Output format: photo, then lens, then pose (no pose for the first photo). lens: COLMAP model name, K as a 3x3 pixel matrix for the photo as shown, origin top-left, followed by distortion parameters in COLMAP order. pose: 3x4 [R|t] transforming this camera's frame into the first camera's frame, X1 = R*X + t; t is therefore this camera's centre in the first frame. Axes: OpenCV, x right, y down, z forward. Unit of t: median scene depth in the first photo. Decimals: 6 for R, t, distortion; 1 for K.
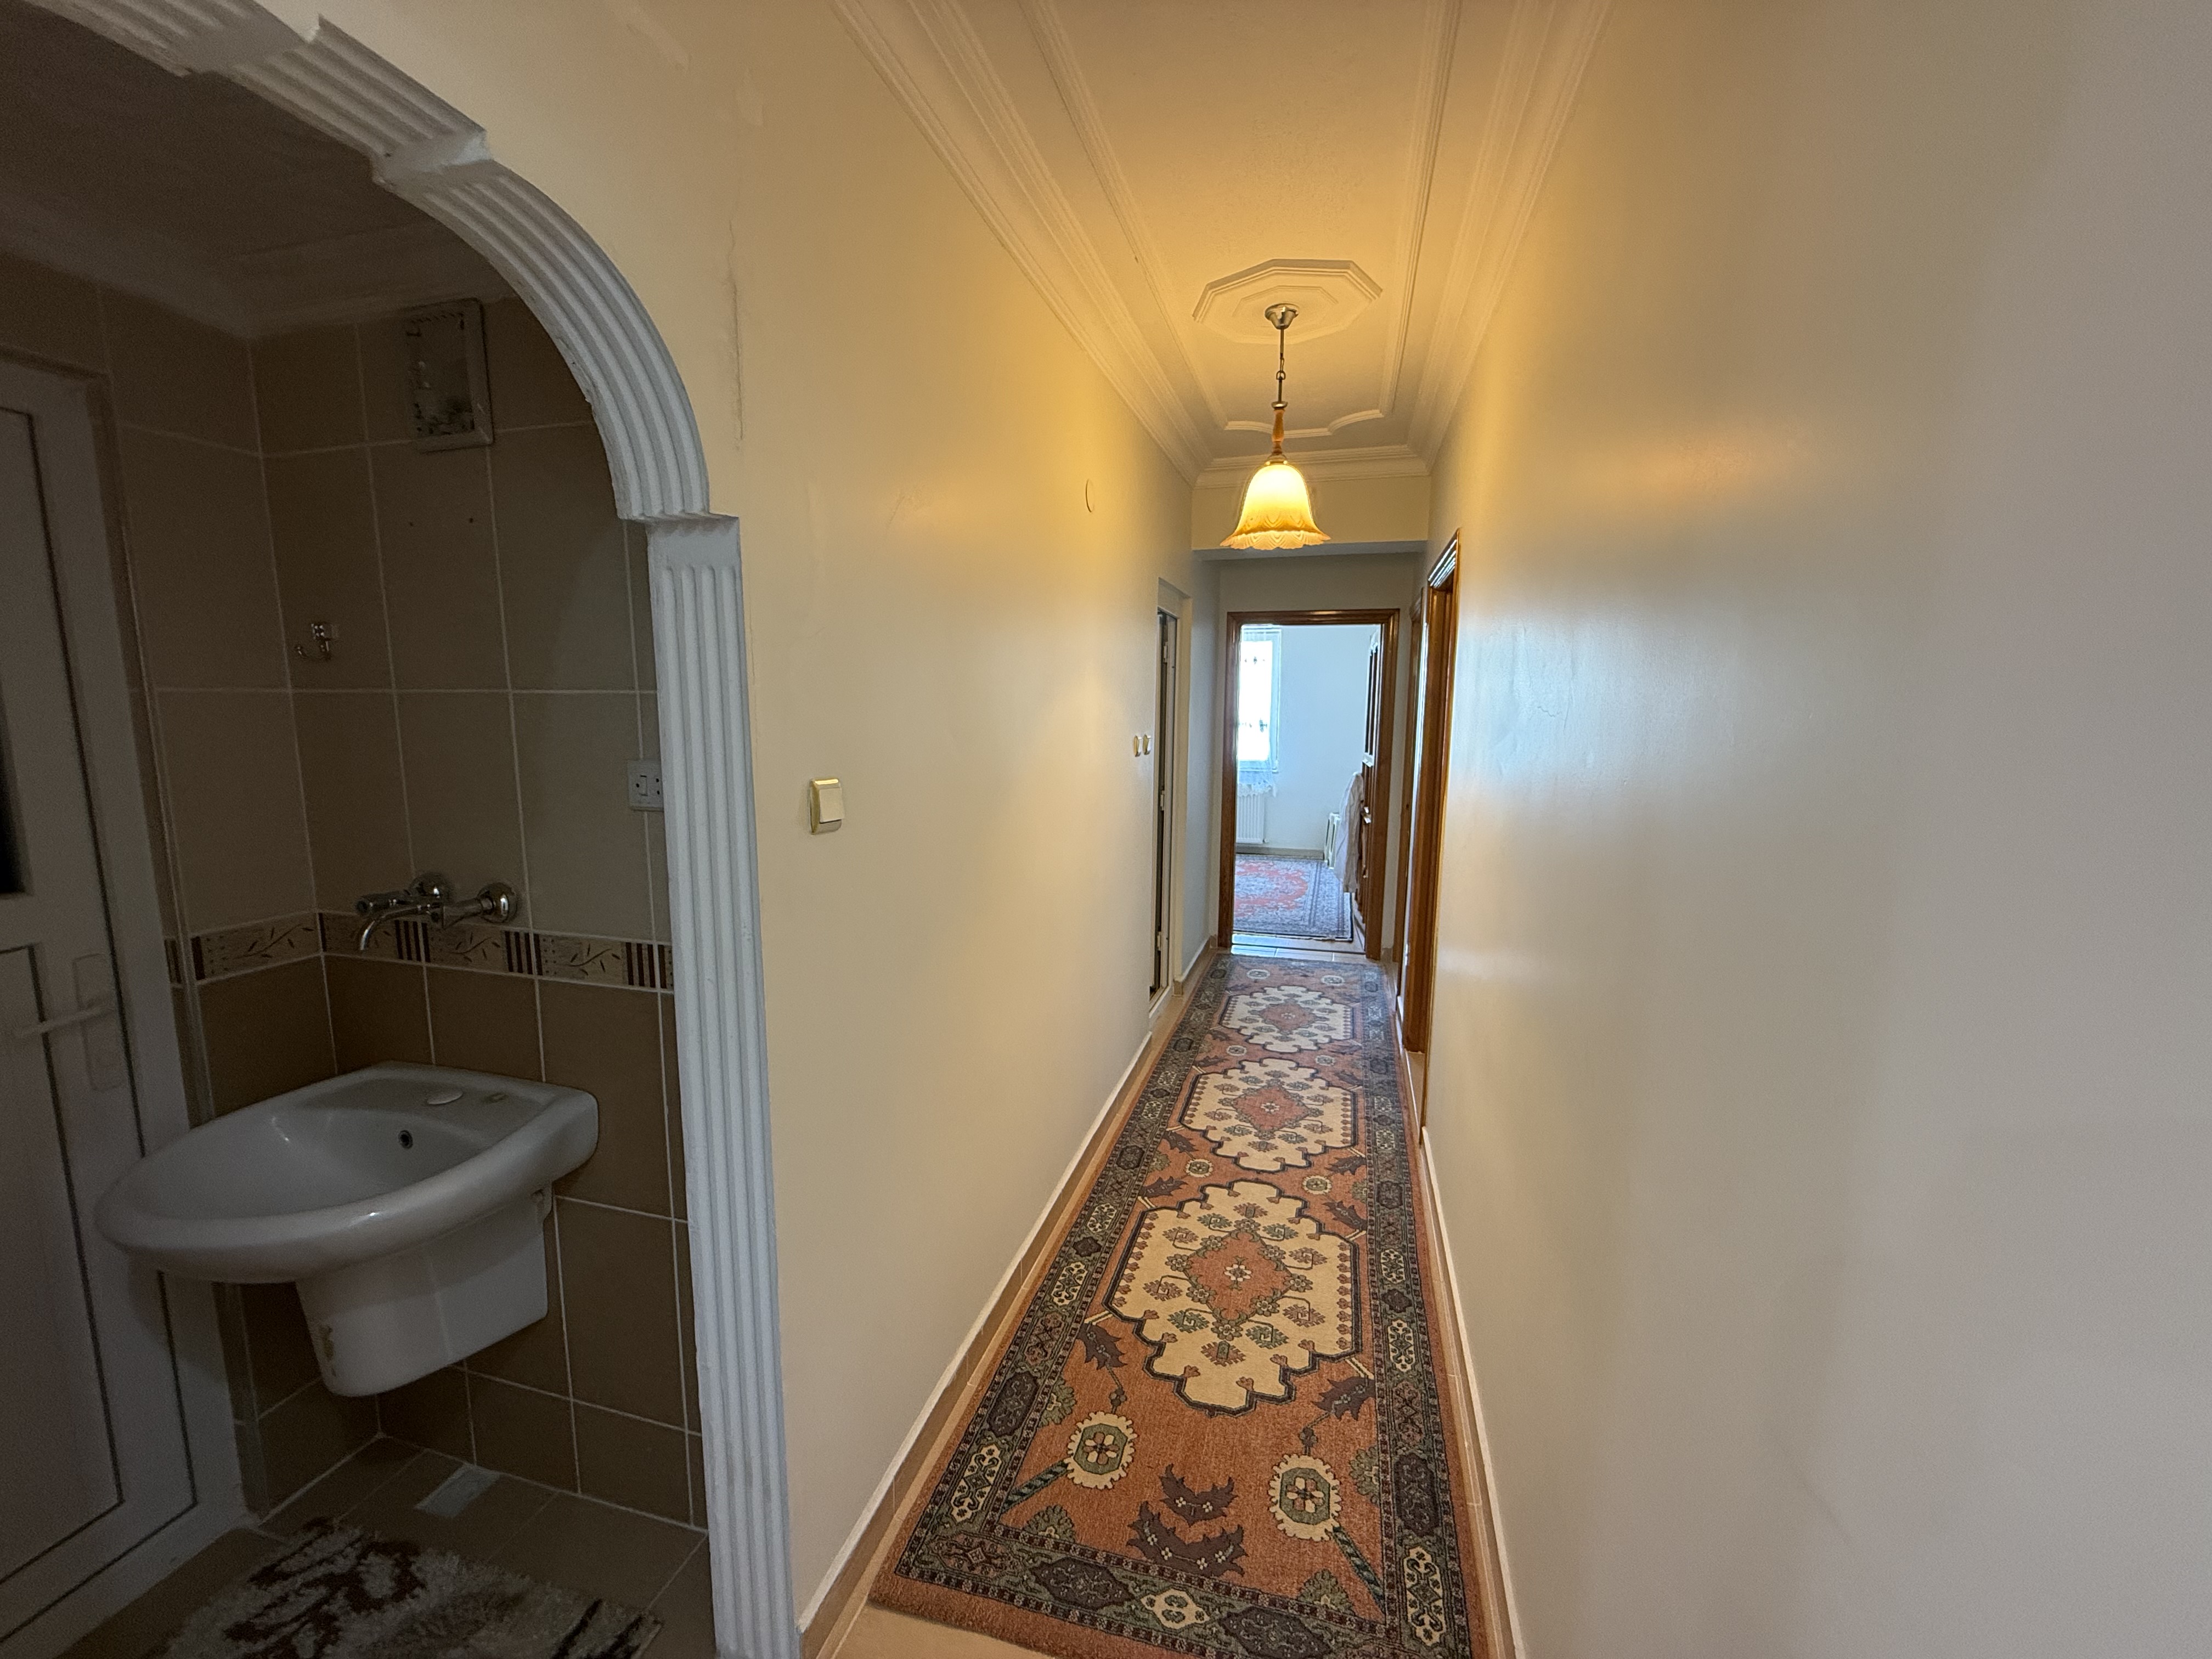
lens RADIAL K [[884.1, 0, 1105.6], [0, 884.1, 838.5], [0, 0, 1]] dist [0.000200, 0.000596]
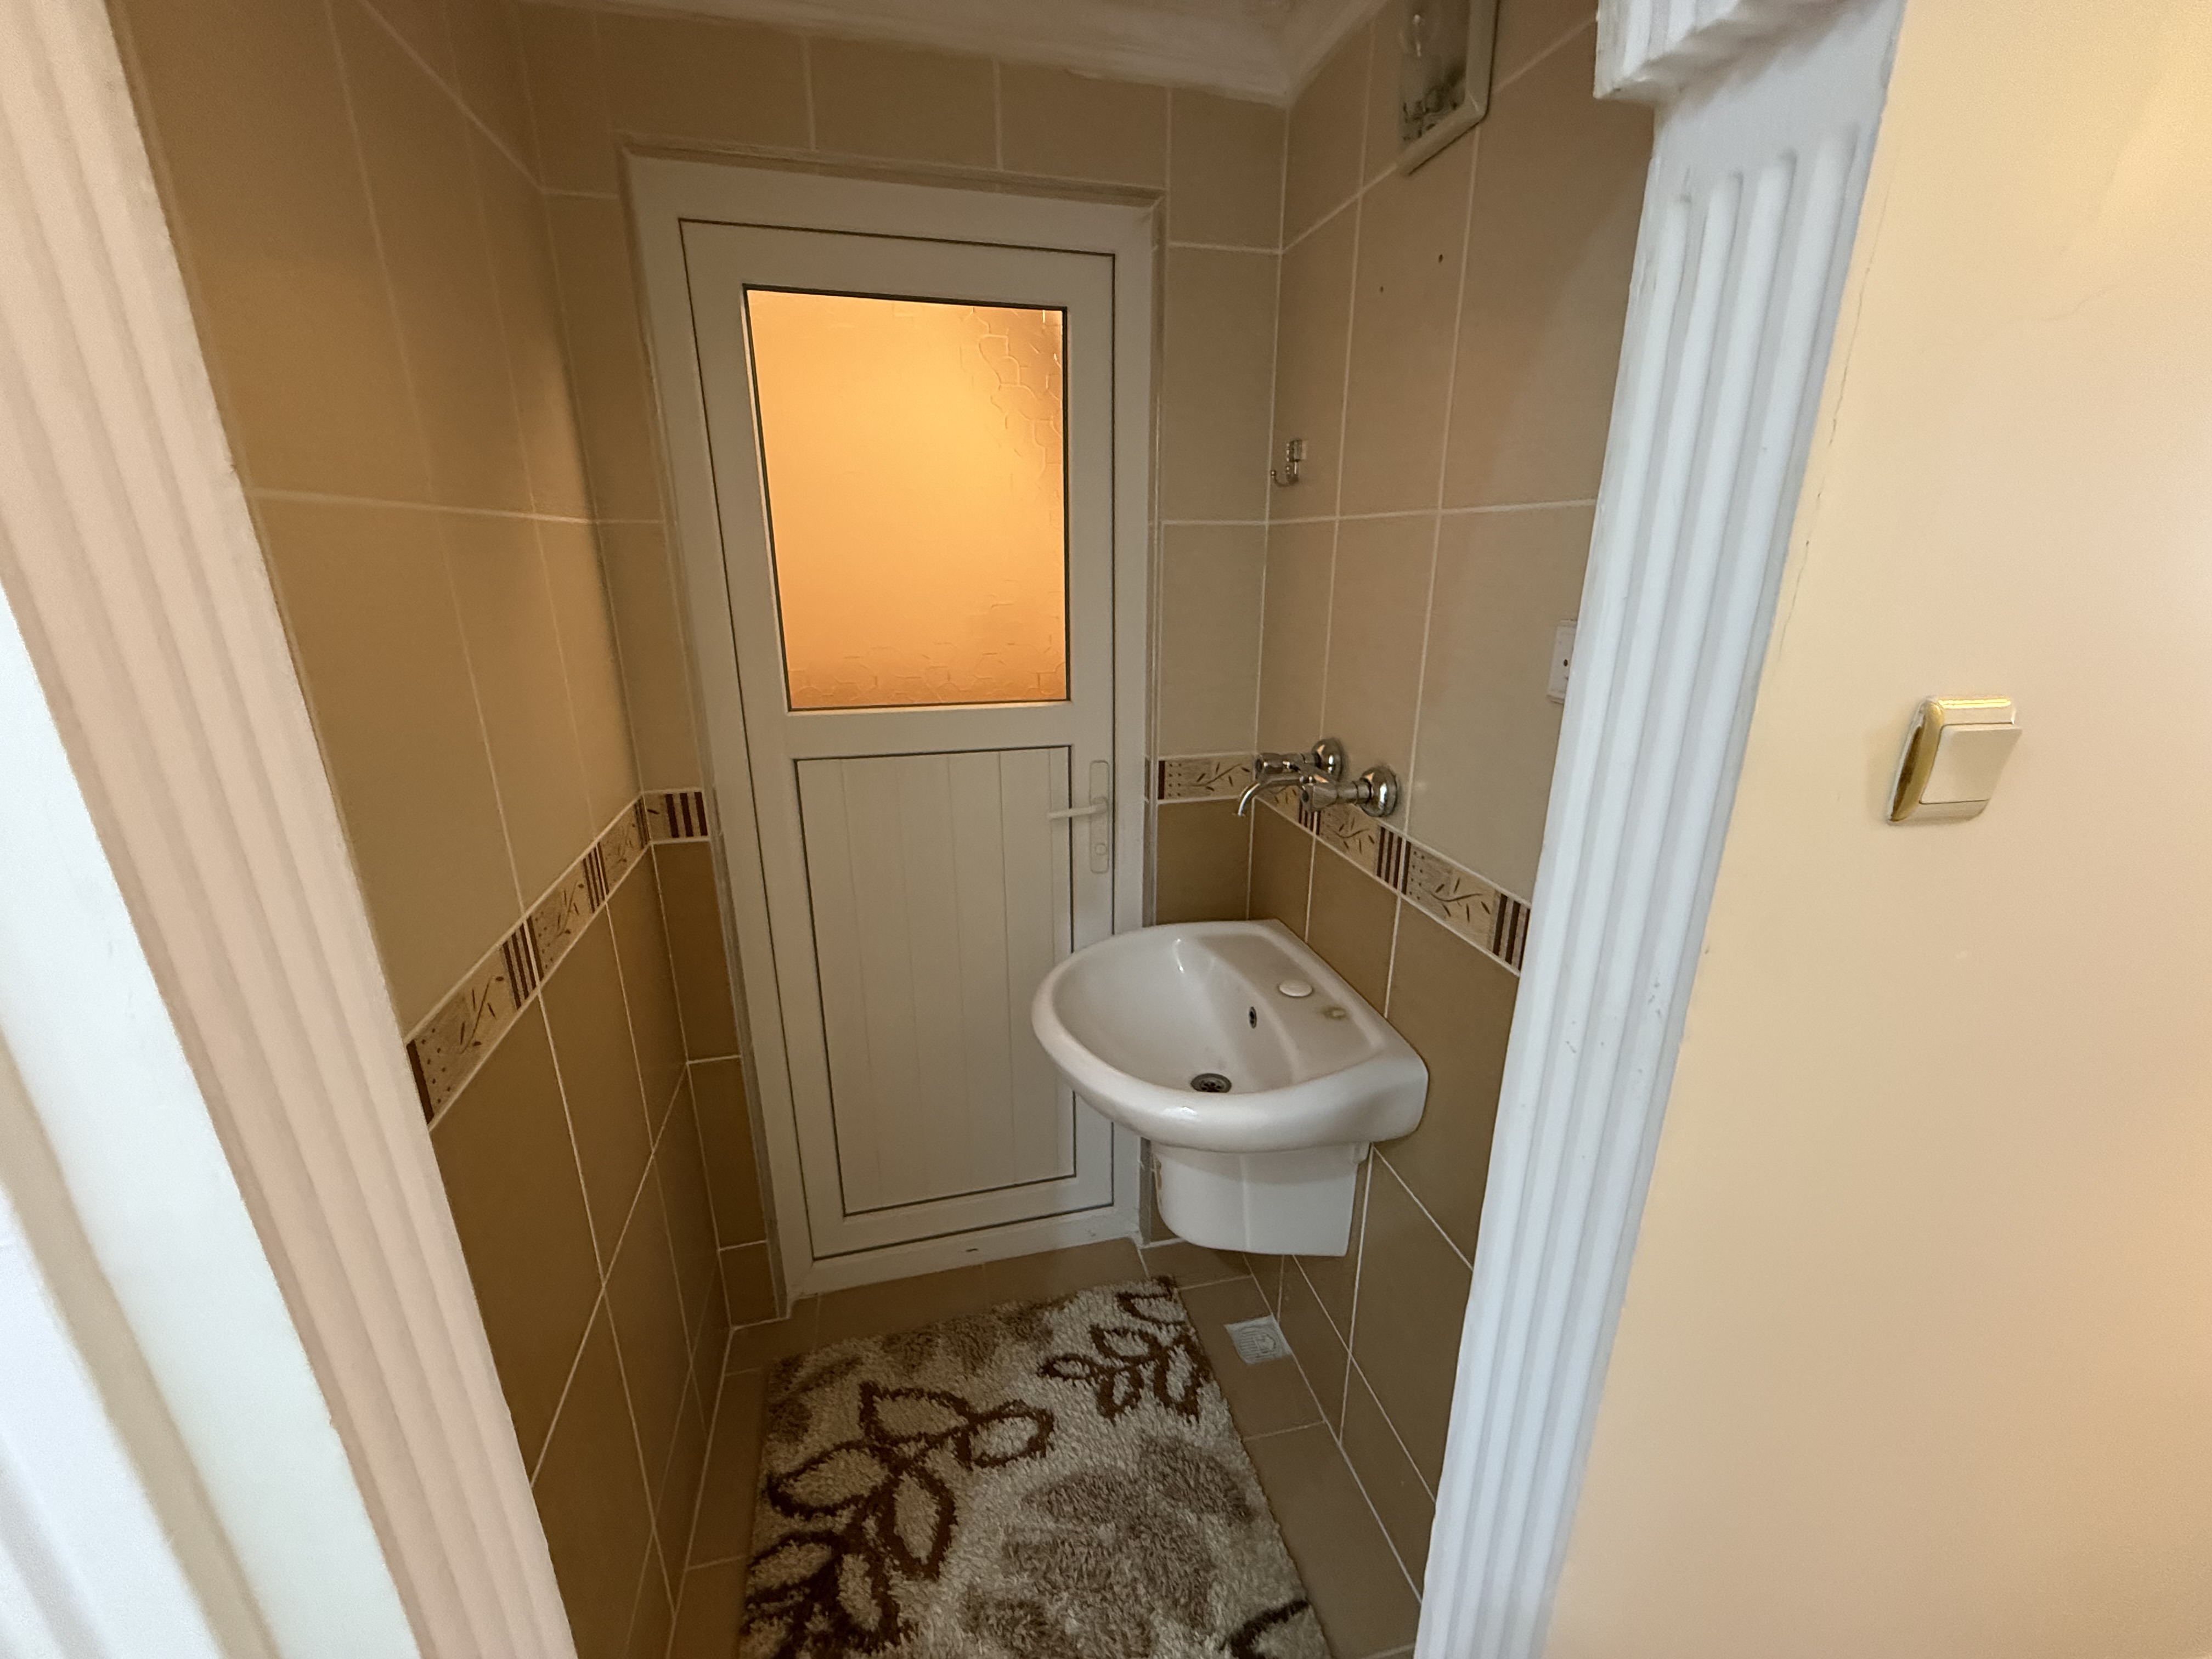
lens RADIAL K [[884.1, 0, 1110.0], [0, 884.1, 823.4], [0, 0, 1]] dist [0.000200, 0.000596]
pose [[0.489847, 0.255459, -0.833541, -0.136108], [-0.126435, 0.966814, 0.222001, -0.045335], [0.862591, -0.003358, 0.505890, 0.390113]]
